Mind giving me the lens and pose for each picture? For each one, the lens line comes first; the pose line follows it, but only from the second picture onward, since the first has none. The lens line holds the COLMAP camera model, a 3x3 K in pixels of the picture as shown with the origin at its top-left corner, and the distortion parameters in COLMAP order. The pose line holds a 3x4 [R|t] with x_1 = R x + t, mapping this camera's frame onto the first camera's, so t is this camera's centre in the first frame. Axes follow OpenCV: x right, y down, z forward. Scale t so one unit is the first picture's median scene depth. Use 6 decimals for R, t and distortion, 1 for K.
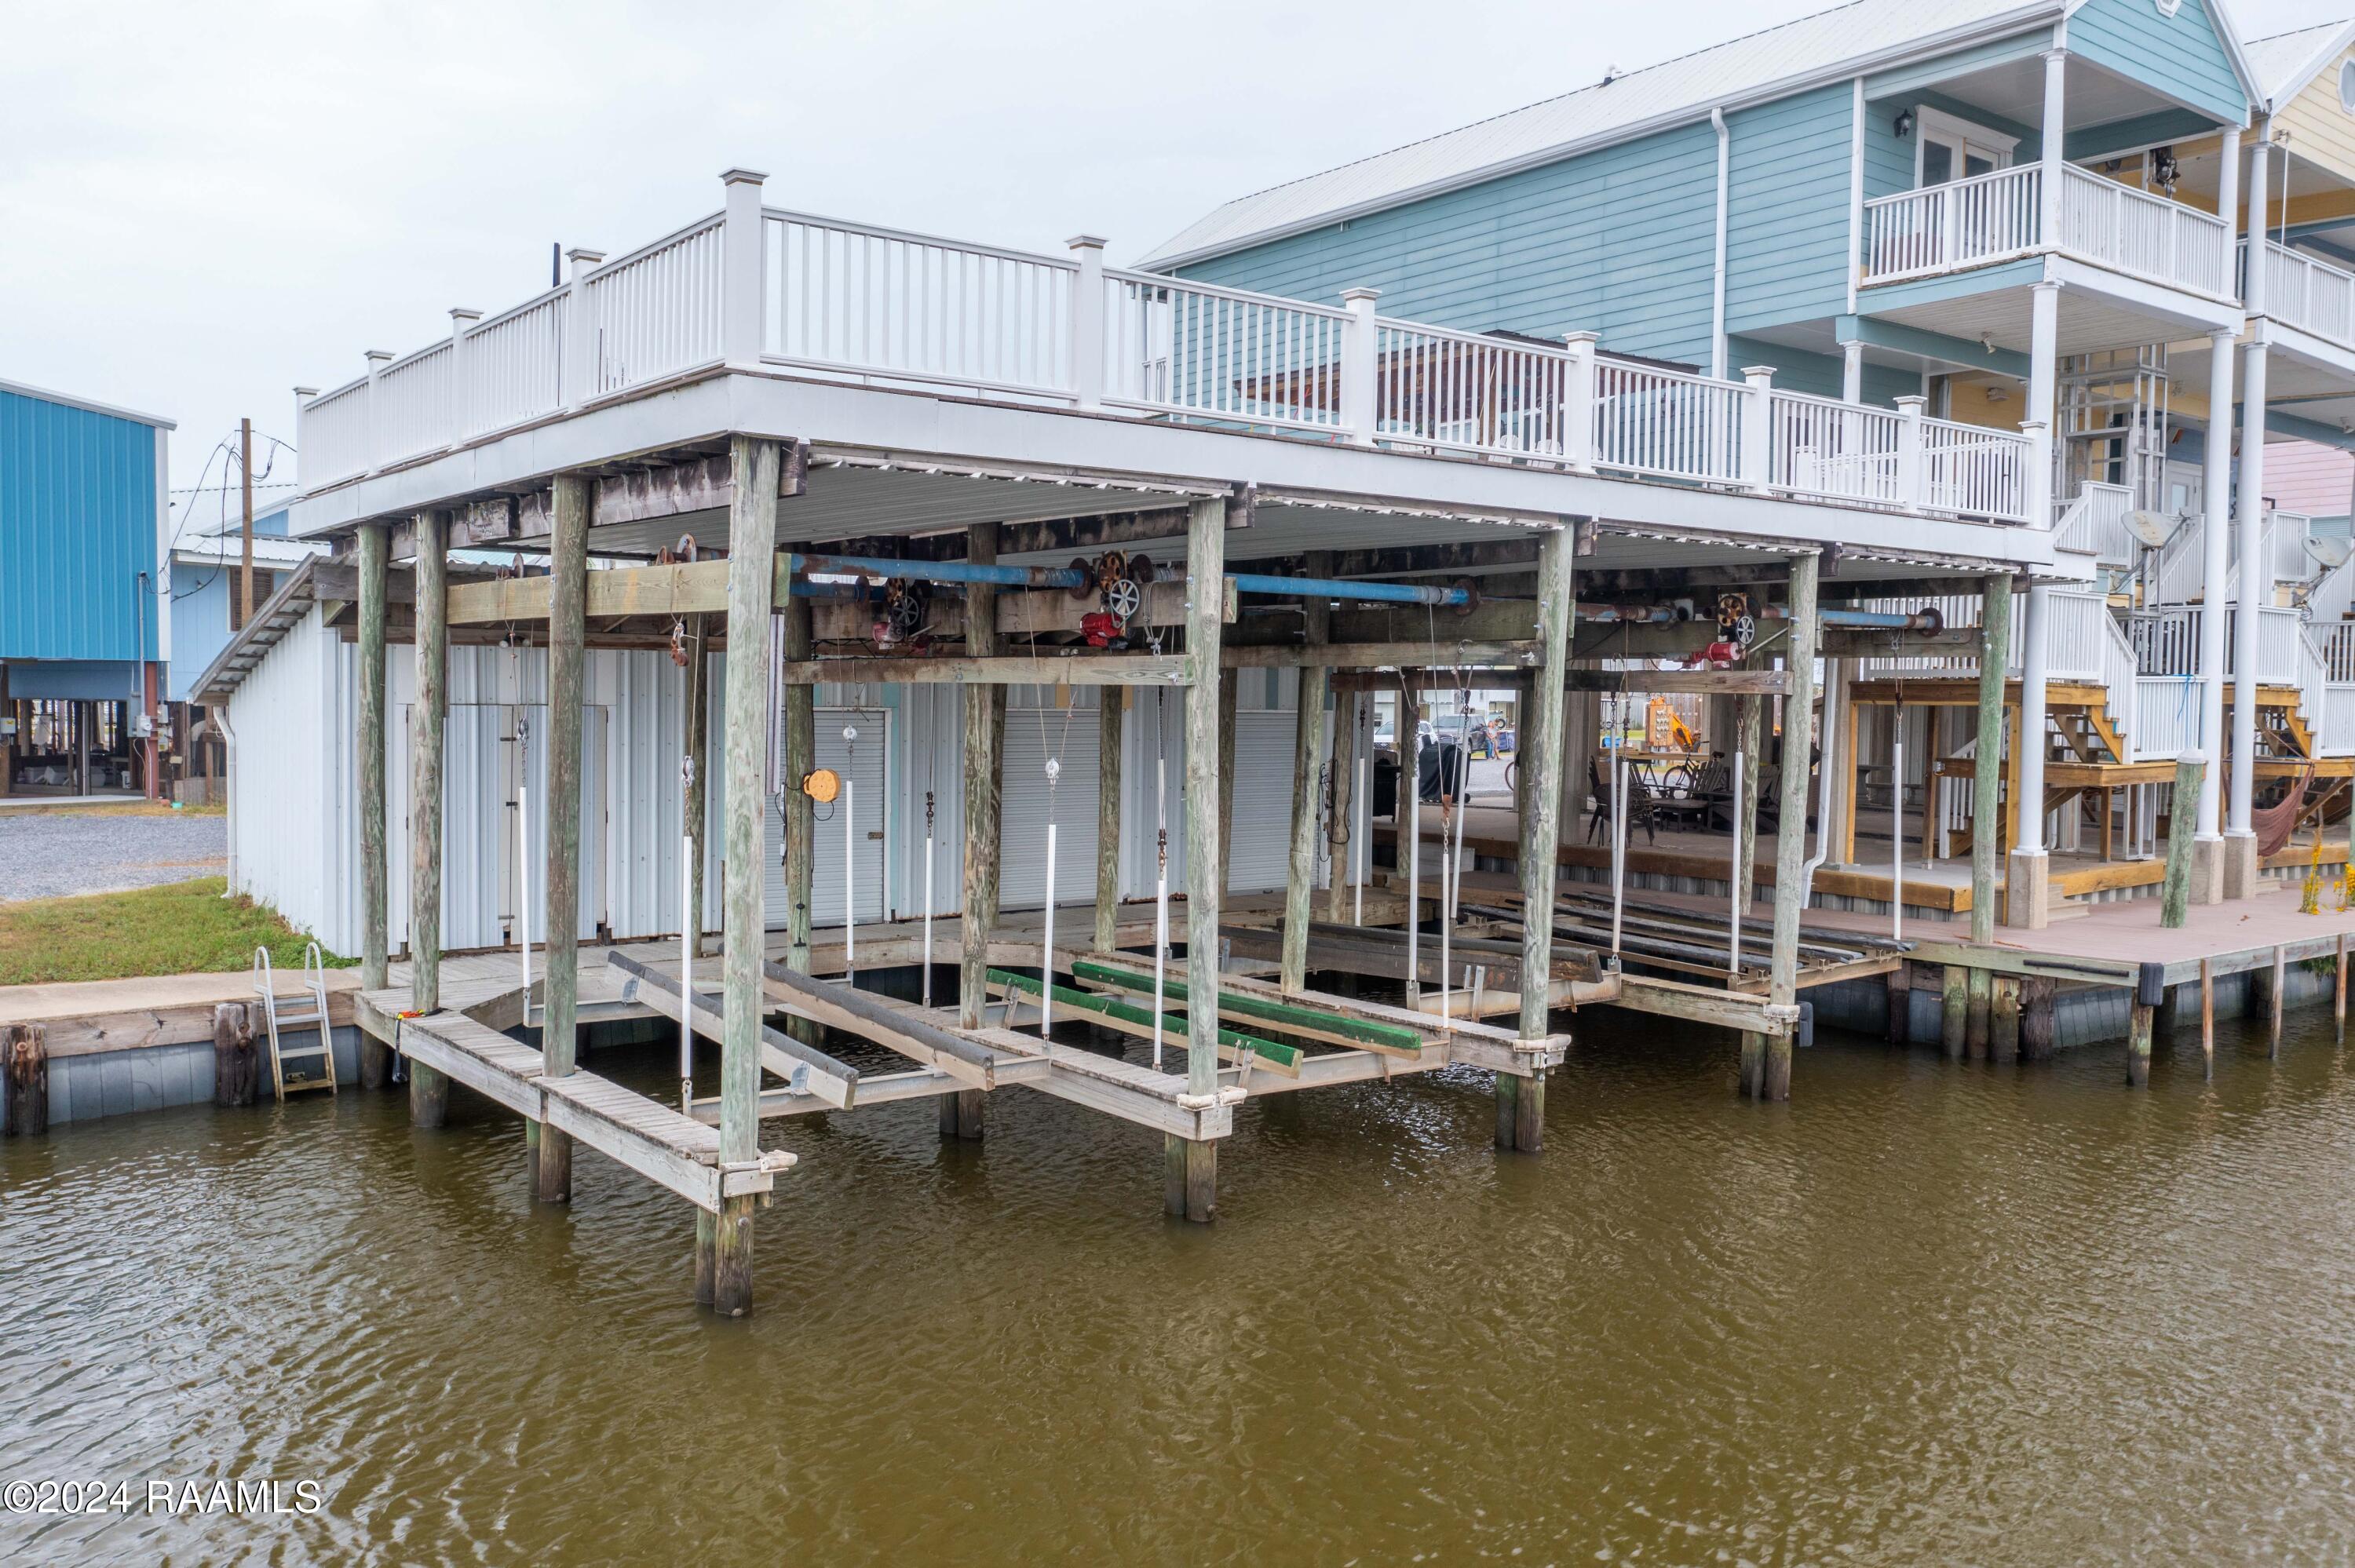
lens RADIAL K [[1875.2, 0, 1177.5], [0, 1875.2, 784.0], [0, 0, 1]] dist [-0.004305, 0.001239]
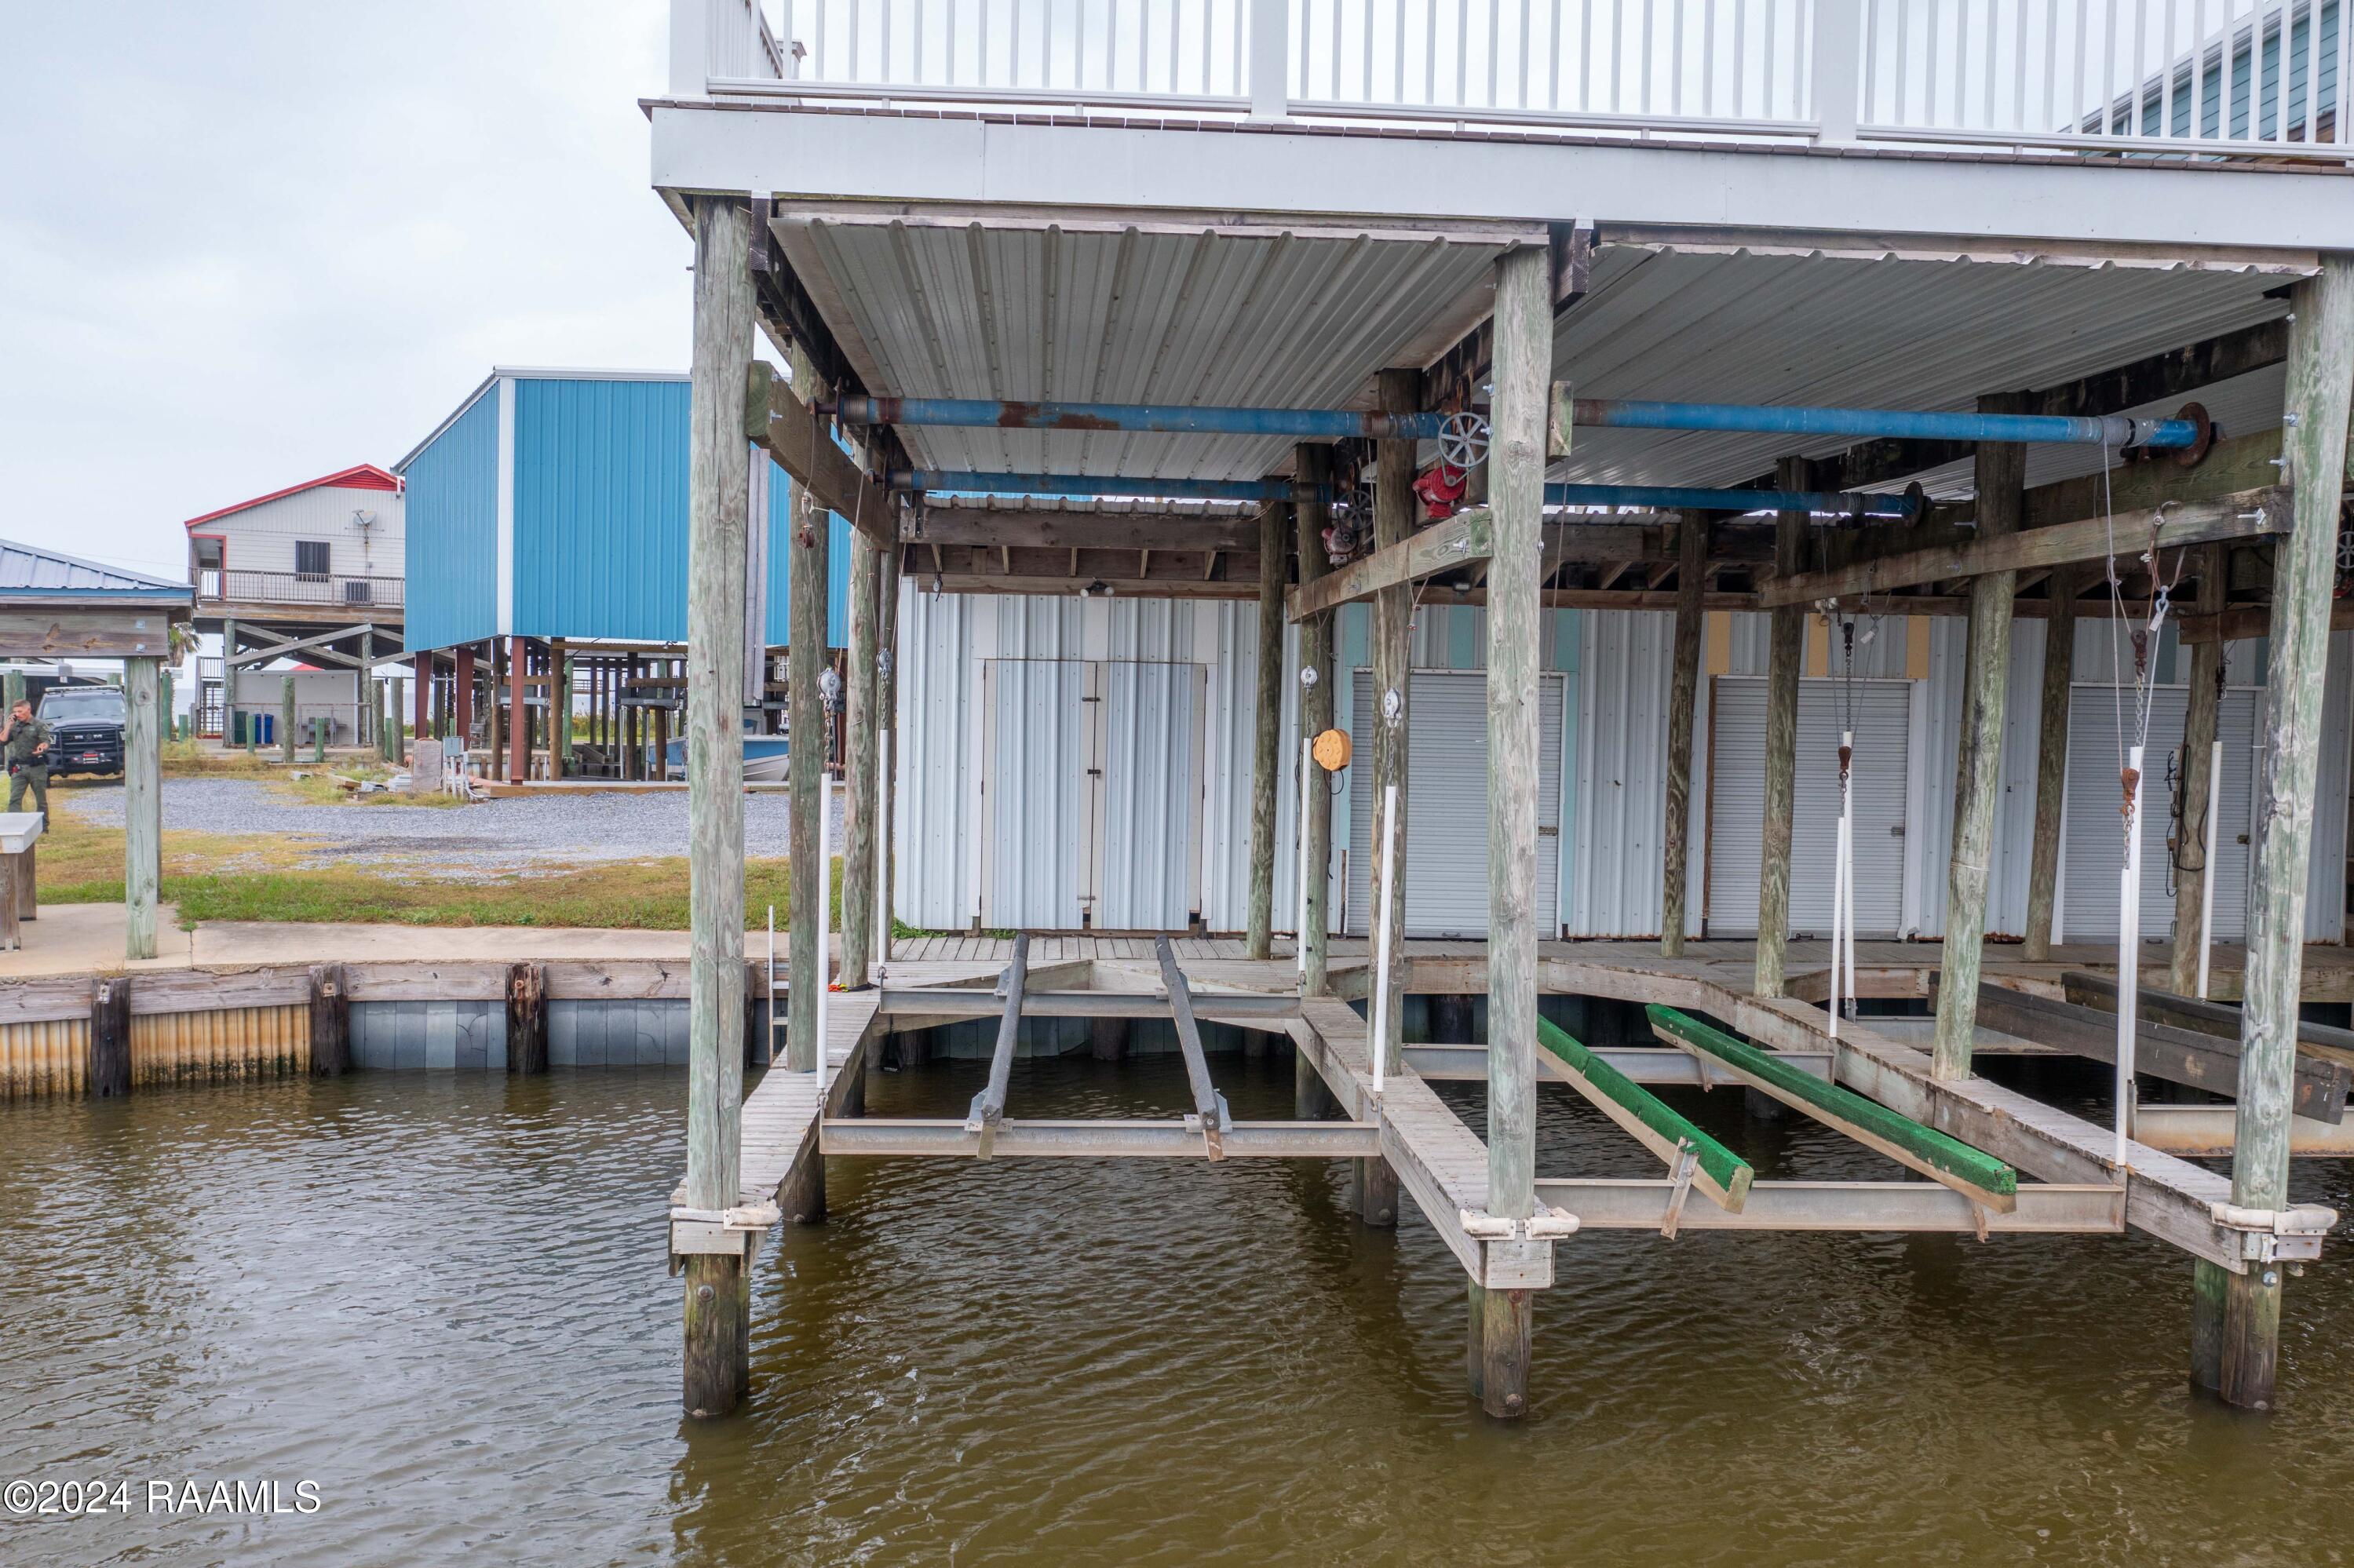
lens RADIAL K [[1874.5, 0, 1177.0], [0, 1874.5, 784.0], [0, 0, 1]] dist [-0.004305, 0.001239]
pose [[0.830322, 0.027337, -0.556613, 0.222268], [-0.035908, 0.999345, -0.004485, 0.023985], [0.556126, 0.023710, 0.830760, 0.346982]]
